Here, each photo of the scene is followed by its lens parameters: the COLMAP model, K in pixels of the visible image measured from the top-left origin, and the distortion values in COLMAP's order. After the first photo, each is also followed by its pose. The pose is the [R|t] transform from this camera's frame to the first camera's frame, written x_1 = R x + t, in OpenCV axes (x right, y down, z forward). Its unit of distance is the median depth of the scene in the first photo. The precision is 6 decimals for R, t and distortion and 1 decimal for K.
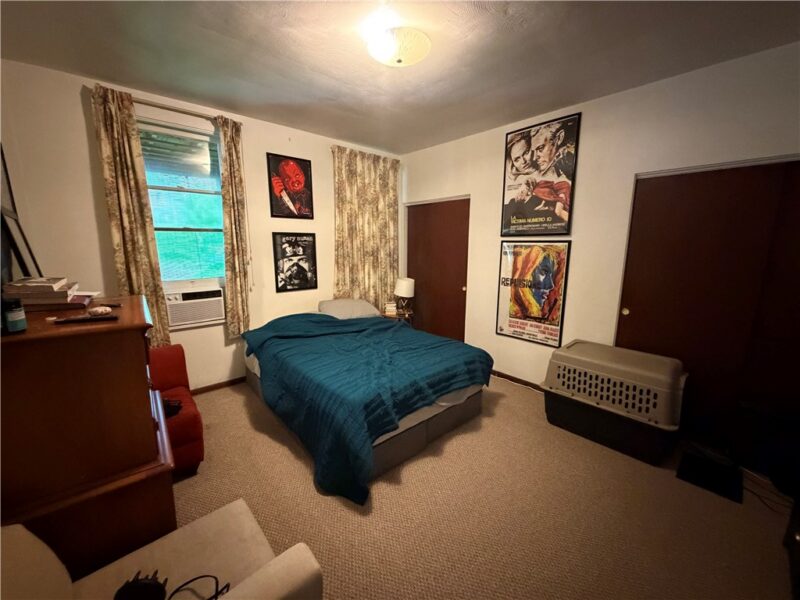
lens RADIAL K [[315.8, 0, 397.6], [0, 315.8, 300.1], [0, 0, 1]] dist [0.002303, -0.000589]
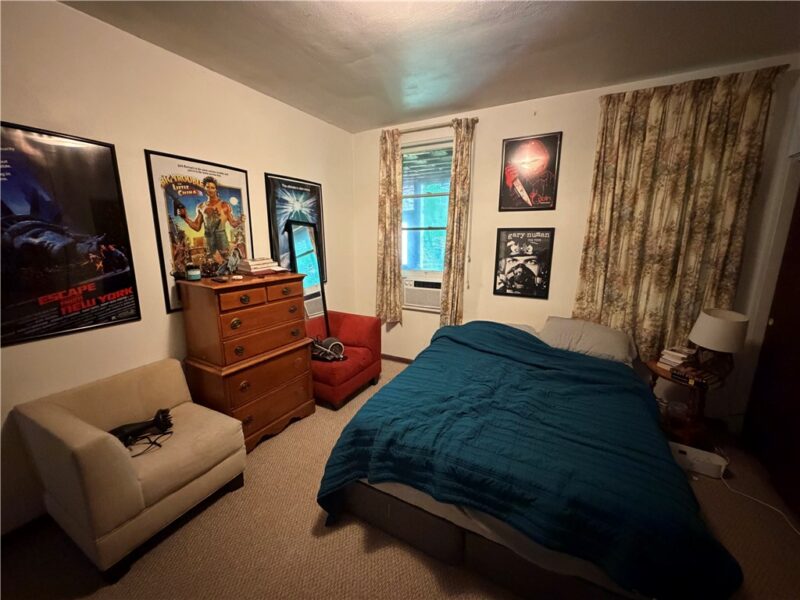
lens RADIAL K [[315.8, 0, 397.8], [0, 315.8, 299.3], [0, 0, 1]] dist [0.002303, -0.000589]
pose [[0.347140, 0.176852, -0.920987, 0.361223], [-0.170167, 0.977634, 0.123590, -0.075548], [0.922246, 0.113819, 0.369470, 0.404832]]
